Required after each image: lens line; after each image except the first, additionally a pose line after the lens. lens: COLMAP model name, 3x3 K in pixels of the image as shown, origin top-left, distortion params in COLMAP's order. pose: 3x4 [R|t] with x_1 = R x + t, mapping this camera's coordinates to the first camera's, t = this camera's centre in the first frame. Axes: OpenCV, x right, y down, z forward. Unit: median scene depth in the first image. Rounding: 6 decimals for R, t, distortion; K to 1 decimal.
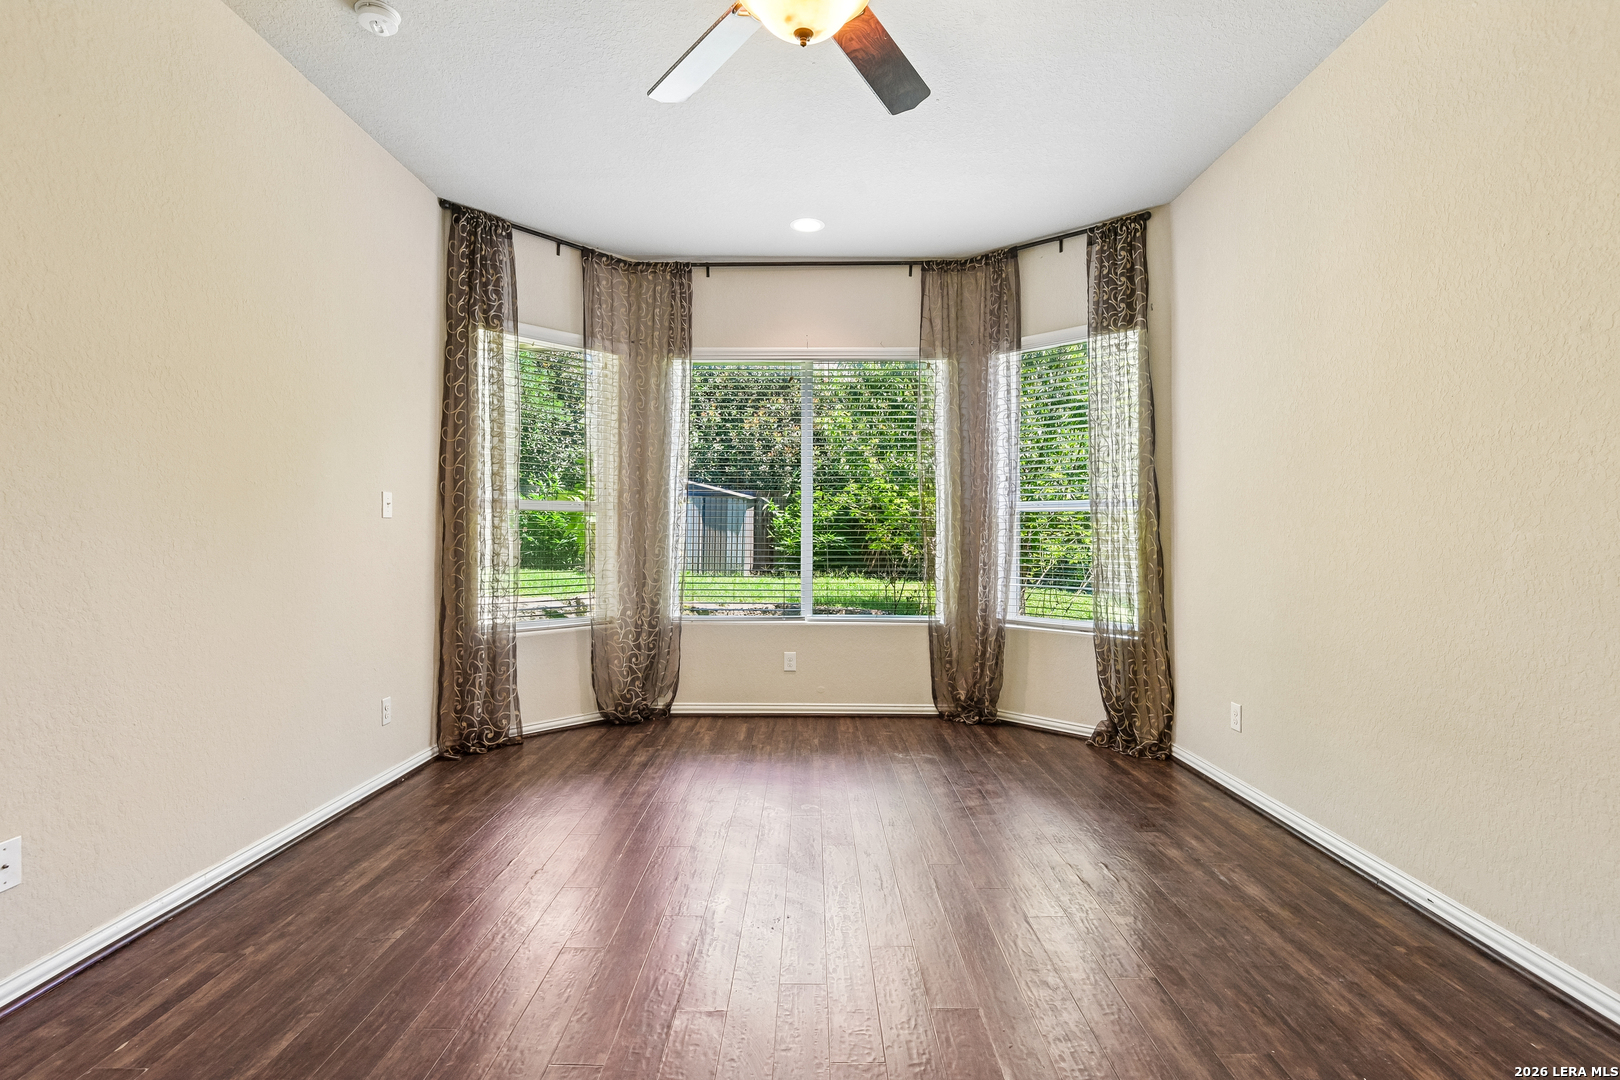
lens RADIAL K [[752.5, 0, 798.6], [0, 752.5, 534.2], [0, 0, 1]] dist [-0.003963, -0.008960]
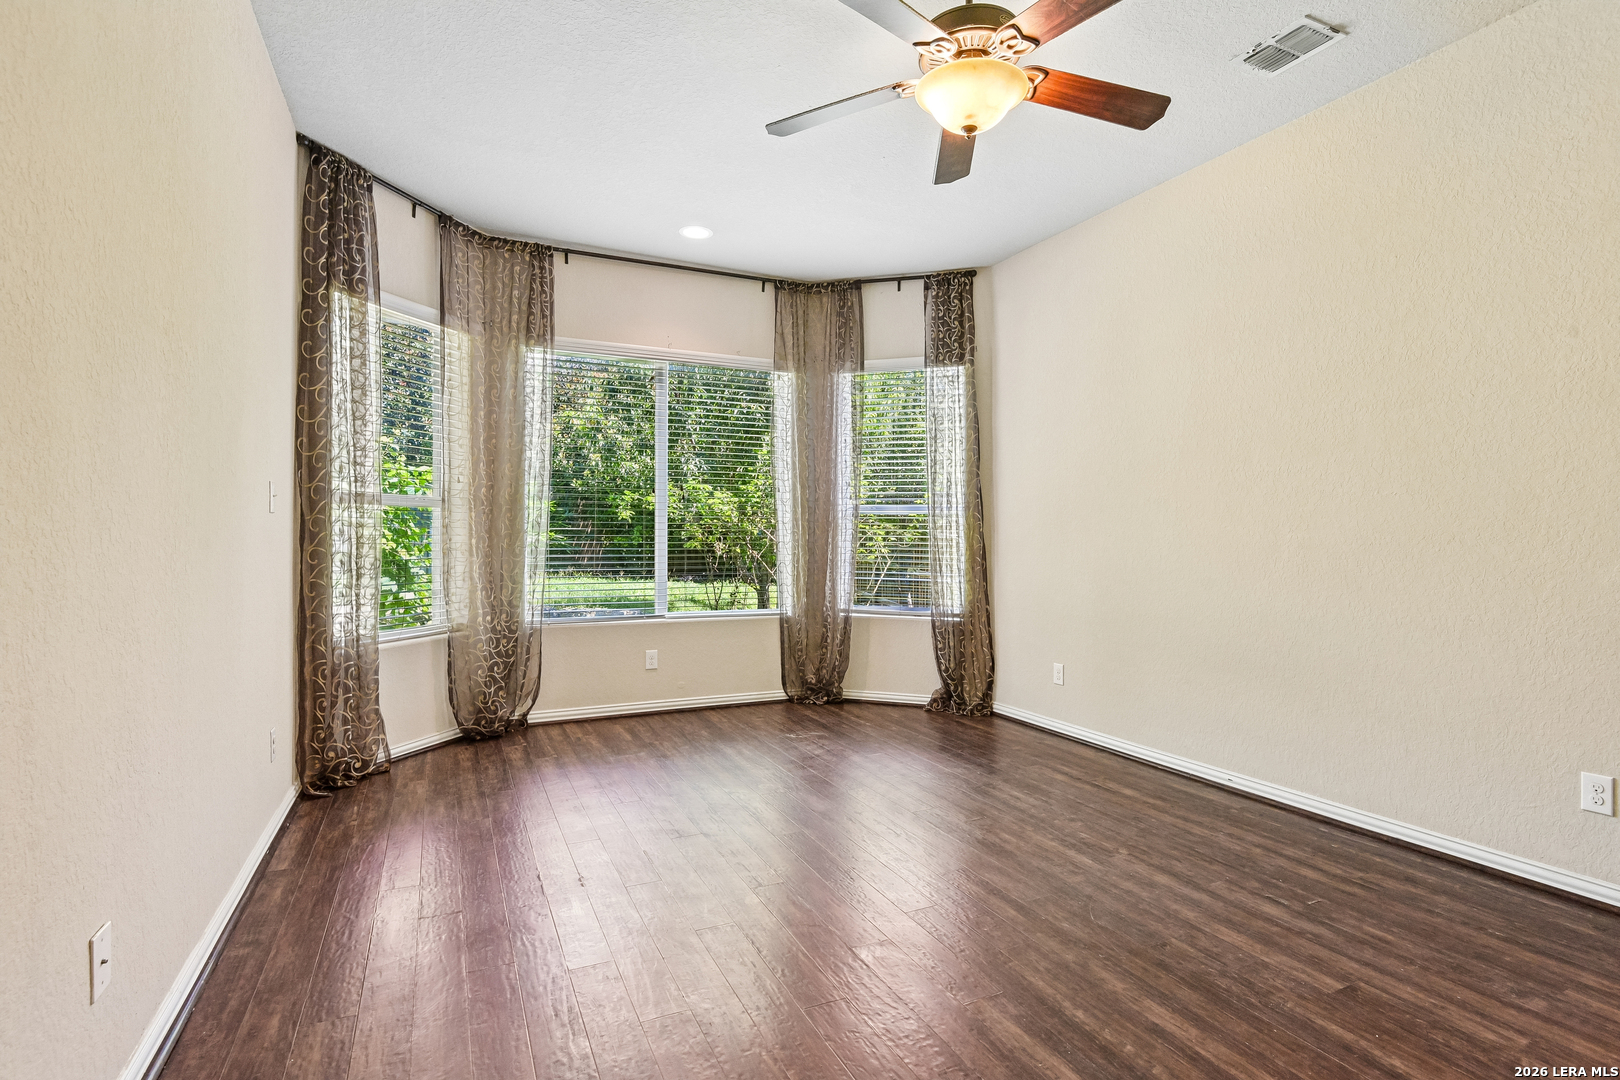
lens RADIAL K [[757.8, 0, 810.0], [0, 757.8, 540.0], [0, 0, 1]] dist [-0.012652, -0.010446]
pose [[0.904717, -0.001403, 0.426010, -0.281847], [-0.002876, 0.999952, 0.009401, -0.000957], [-0.426003, -0.009731, 0.904669, -0.003855]]
